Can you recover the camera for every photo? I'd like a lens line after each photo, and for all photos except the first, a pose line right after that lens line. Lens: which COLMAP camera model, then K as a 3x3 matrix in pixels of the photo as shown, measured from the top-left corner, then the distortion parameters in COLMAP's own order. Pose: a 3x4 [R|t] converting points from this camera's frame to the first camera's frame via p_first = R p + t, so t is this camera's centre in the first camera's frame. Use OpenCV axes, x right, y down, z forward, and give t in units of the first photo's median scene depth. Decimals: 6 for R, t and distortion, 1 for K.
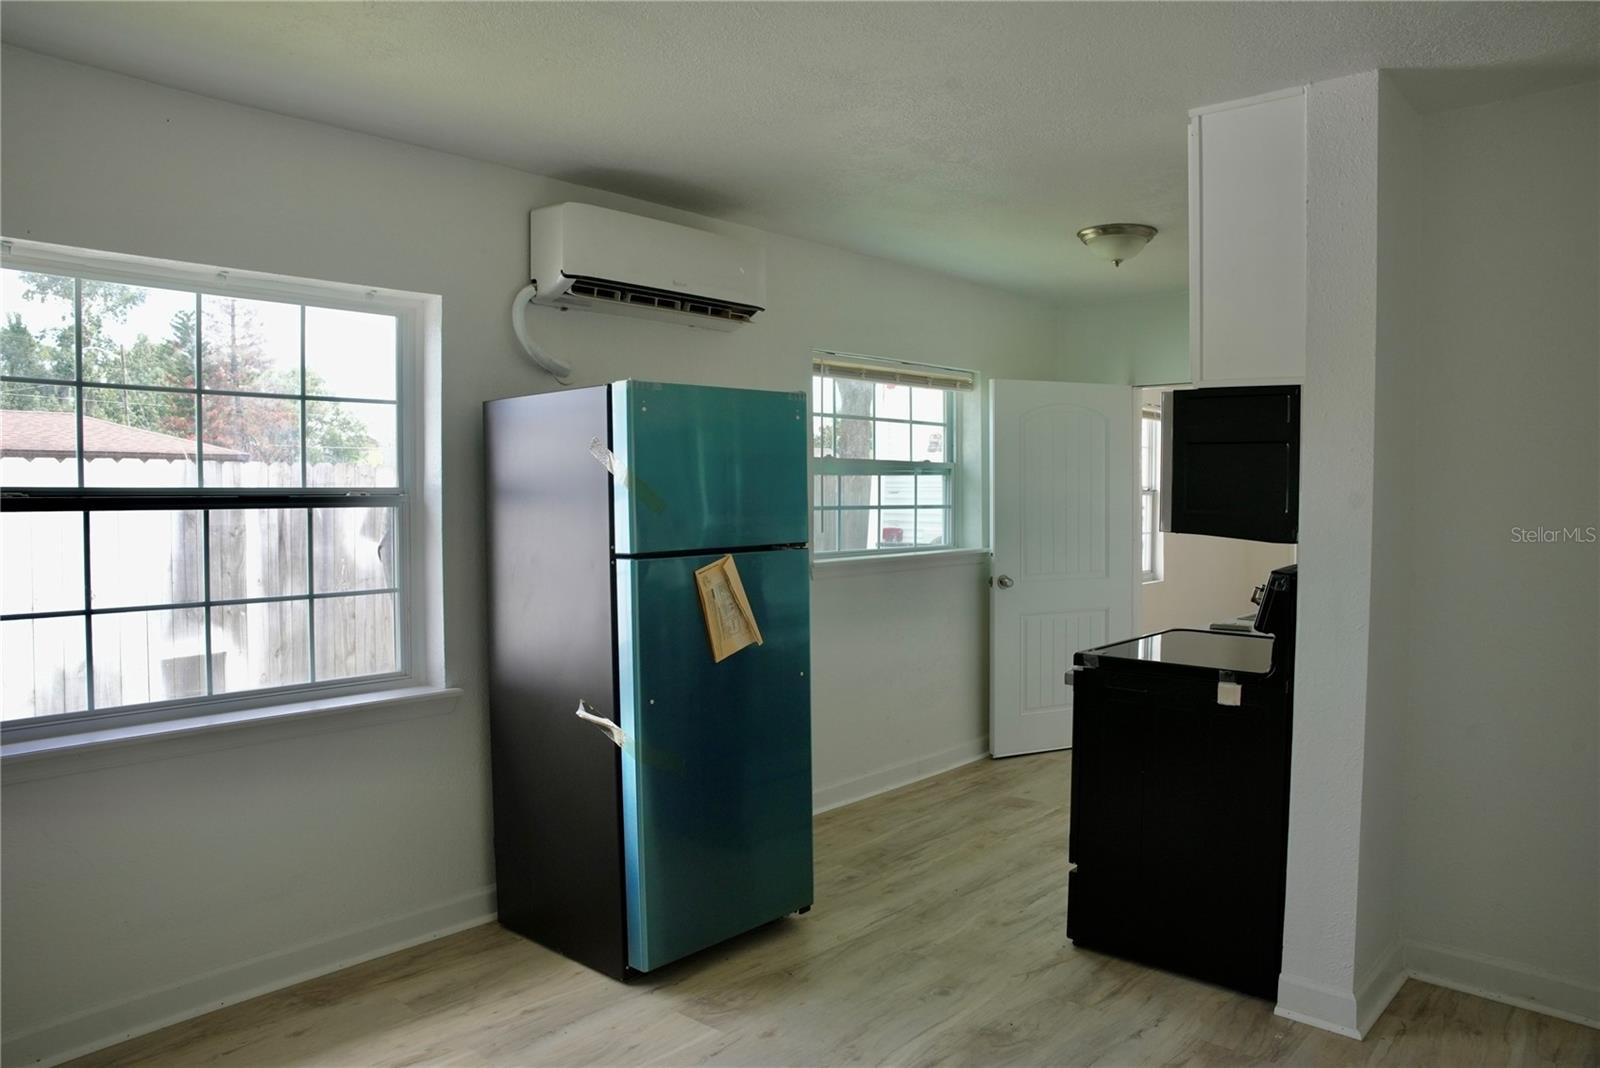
lens RADIAL K [[1108.4, 0, 803.2], [0, 1108.4, 557.3], [0, 0, 1]] dist [-0.005420, -0.001504]
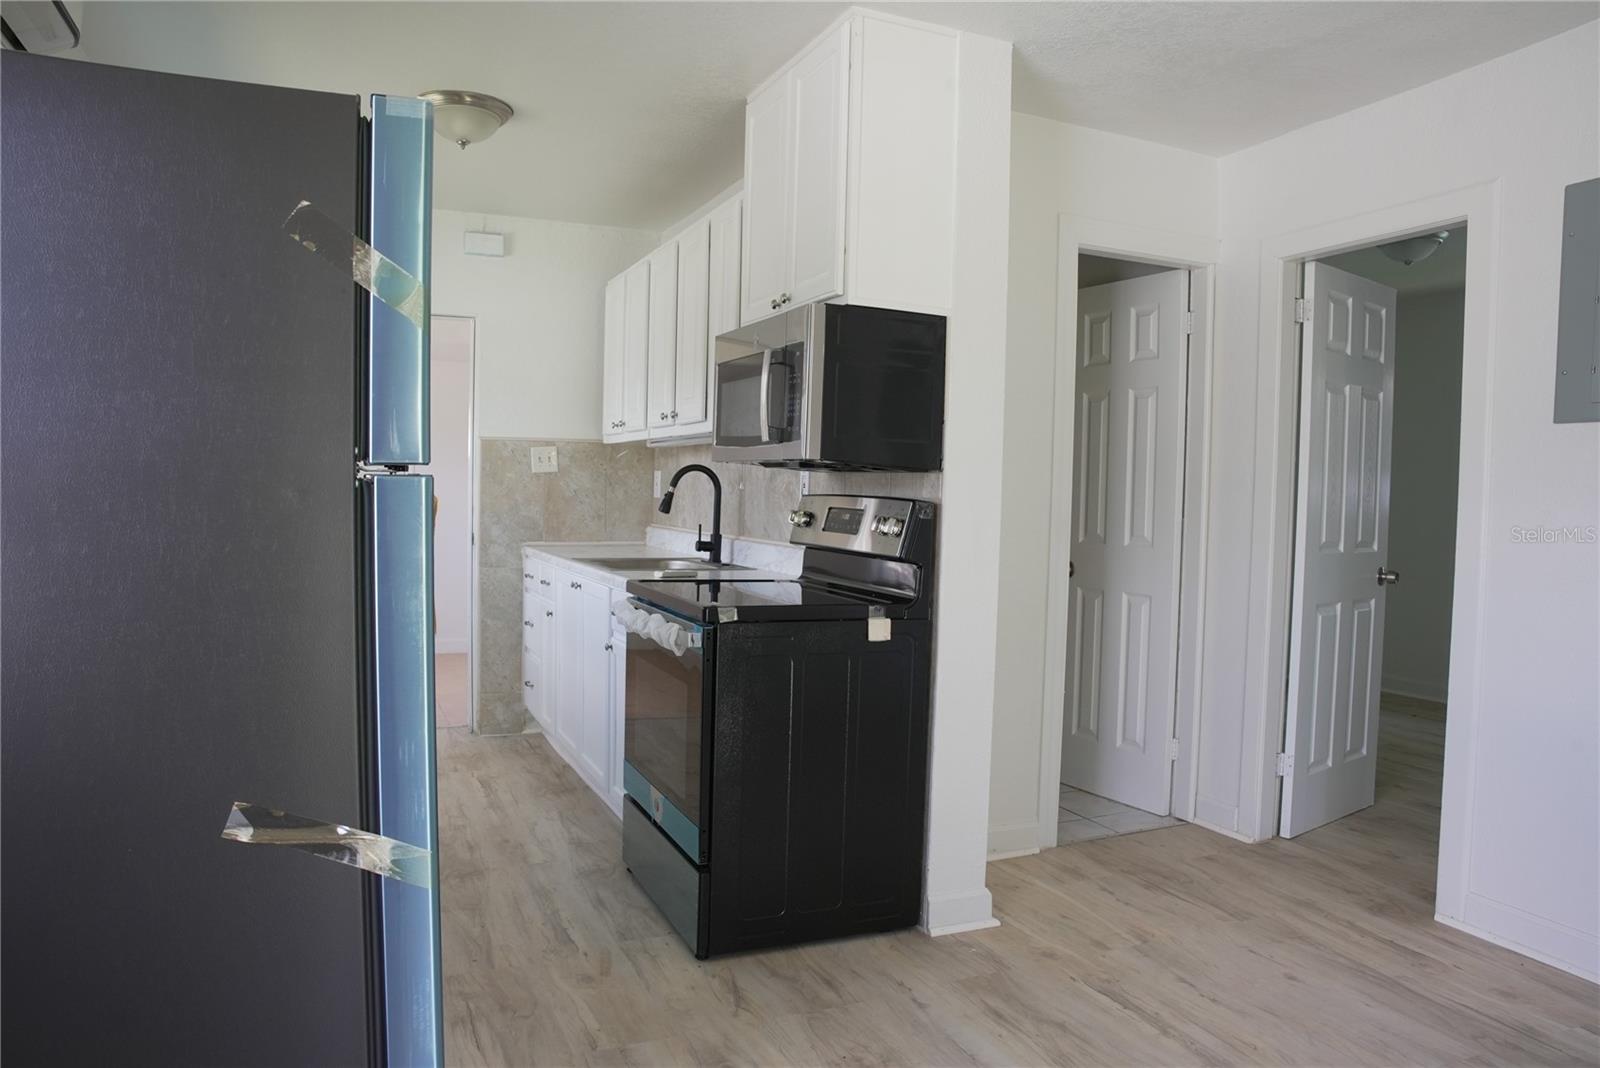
lens RADIAL K [[1112.9, 0, 805.7], [0, 1112.9, 532.8], [0, 0, 1]] dist [-0.136008, 0.109268]
pose [[0.425019, -0.023745, 0.904873, -0.502146], [0.026643, 0.999551, 0.013715, 0.025102], [-0.904792, 0.018279, 0.425461, 0.643398]]
